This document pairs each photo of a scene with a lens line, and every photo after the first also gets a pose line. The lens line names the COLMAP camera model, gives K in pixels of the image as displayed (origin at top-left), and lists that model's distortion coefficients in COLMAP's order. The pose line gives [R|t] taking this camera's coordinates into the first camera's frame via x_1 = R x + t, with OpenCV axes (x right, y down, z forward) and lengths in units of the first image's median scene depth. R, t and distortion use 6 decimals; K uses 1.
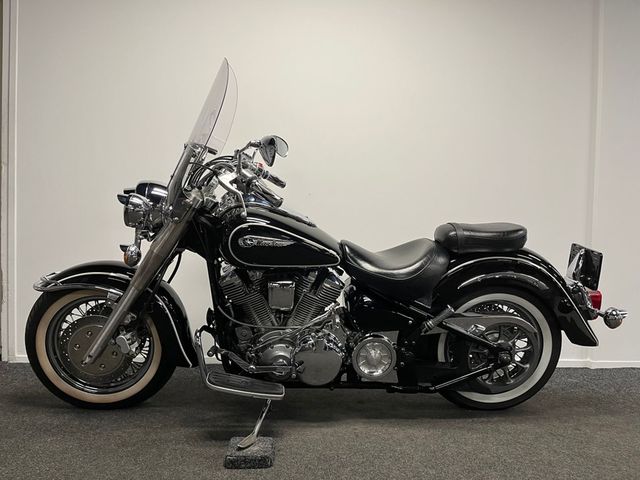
lens RADIAL K [[481.8, 0, 320.1], [0, 481.8, 243.0], [0, 0, 1]] dist [0.065995, -0.062486]
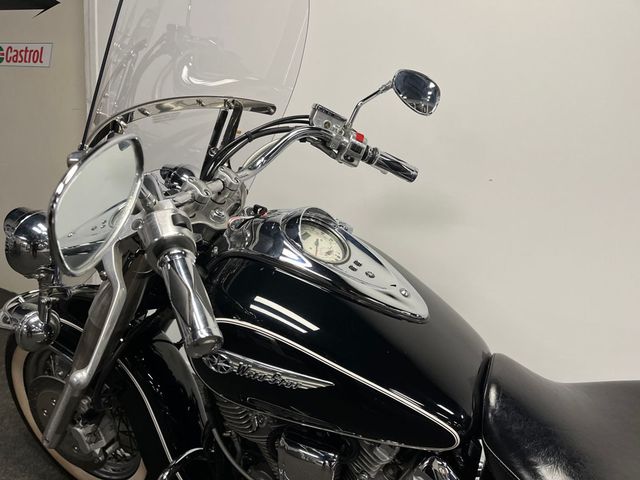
lens RADIAL K [[489.9, 0, 320.7], [0, 489.9, 248.0], [0, 0, 1]] dist [0.004507, -0.003453]
pose [[0.883684, 0.167592, -0.437053, 0.085991], [-0.084274, 0.975413, 0.203637, -0.171986], [0.460435, -0.143119, 0.876080, 0.619259]]
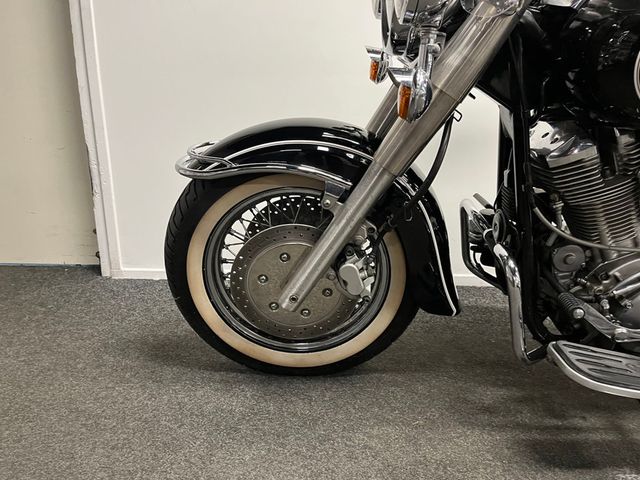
lens RADIAL K [[481.8, 0, 320.1], [0, 481.8, 243.0], [0, 0, 1]] dist [0.065995, -0.062486]
pose [[0.996820, 0.007788, -0.079308, -0.387869], [0.010777, 0.972897, 0.230986, 0.047686], [0.078958, -0.231106, 0.969719, 0.487506]]
